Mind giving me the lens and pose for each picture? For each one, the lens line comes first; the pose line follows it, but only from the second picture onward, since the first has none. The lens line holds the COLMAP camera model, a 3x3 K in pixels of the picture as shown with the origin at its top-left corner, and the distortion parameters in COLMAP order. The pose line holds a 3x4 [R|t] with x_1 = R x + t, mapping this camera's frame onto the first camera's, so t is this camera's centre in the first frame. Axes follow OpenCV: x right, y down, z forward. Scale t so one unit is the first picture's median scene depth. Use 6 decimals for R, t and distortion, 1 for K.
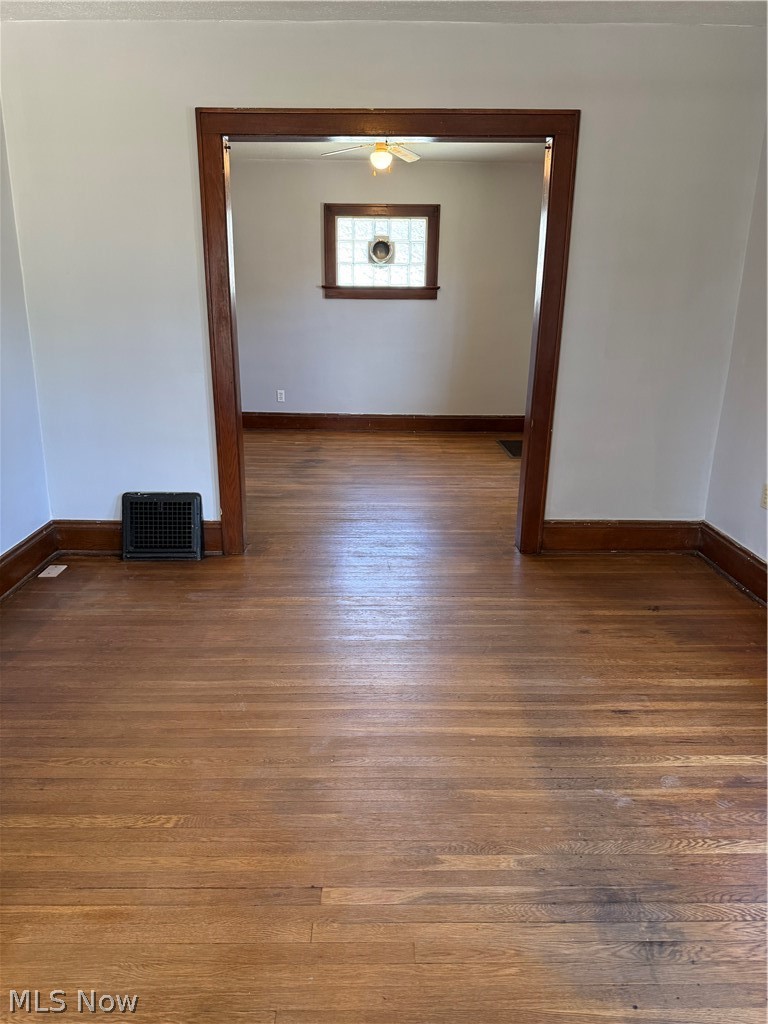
lens RADIAL K [[707.9, 0, 386.3], [0, 707.9, 537.3], [0, 0, 1]] dist [0.038703, -0.042054]
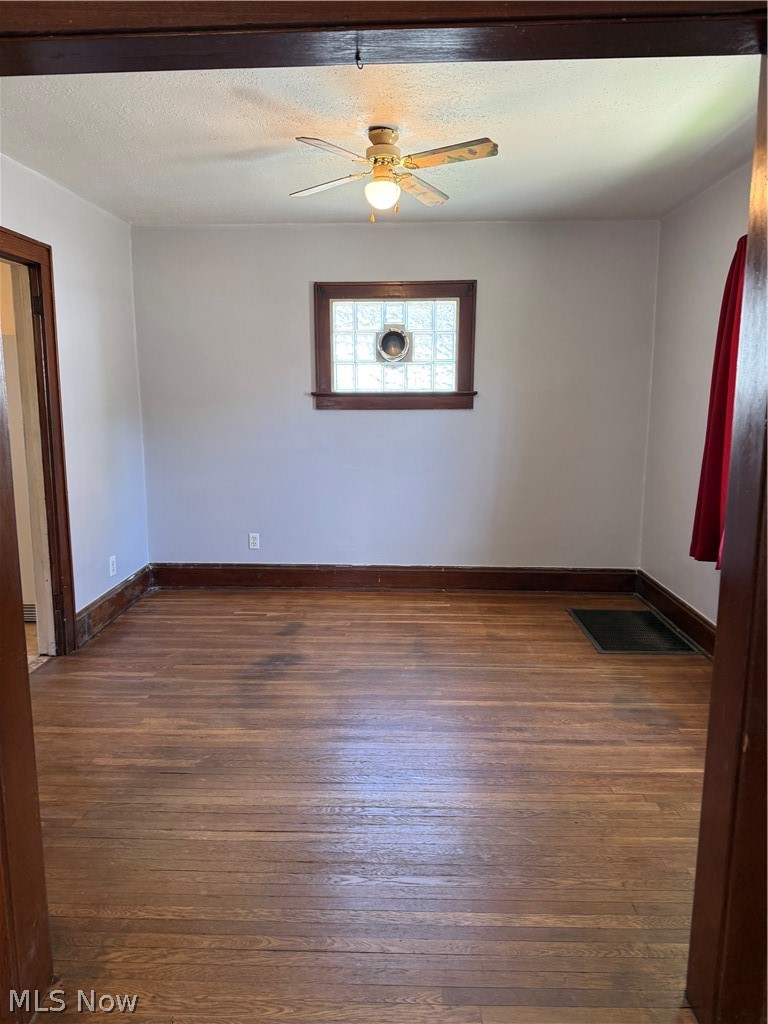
lens RADIAL K [[707.9, 0, 381.9], [0, 707.9, 512.9], [0, 0, 1]] dist [0.038703, -0.042054]
pose [[0.998712, -0.004632, -0.050534, 0.015881], [-0.003696, 0.986542, -0.163469, -0.120758], [0.050611, 0.163445, 0.985253, 0.328111]]
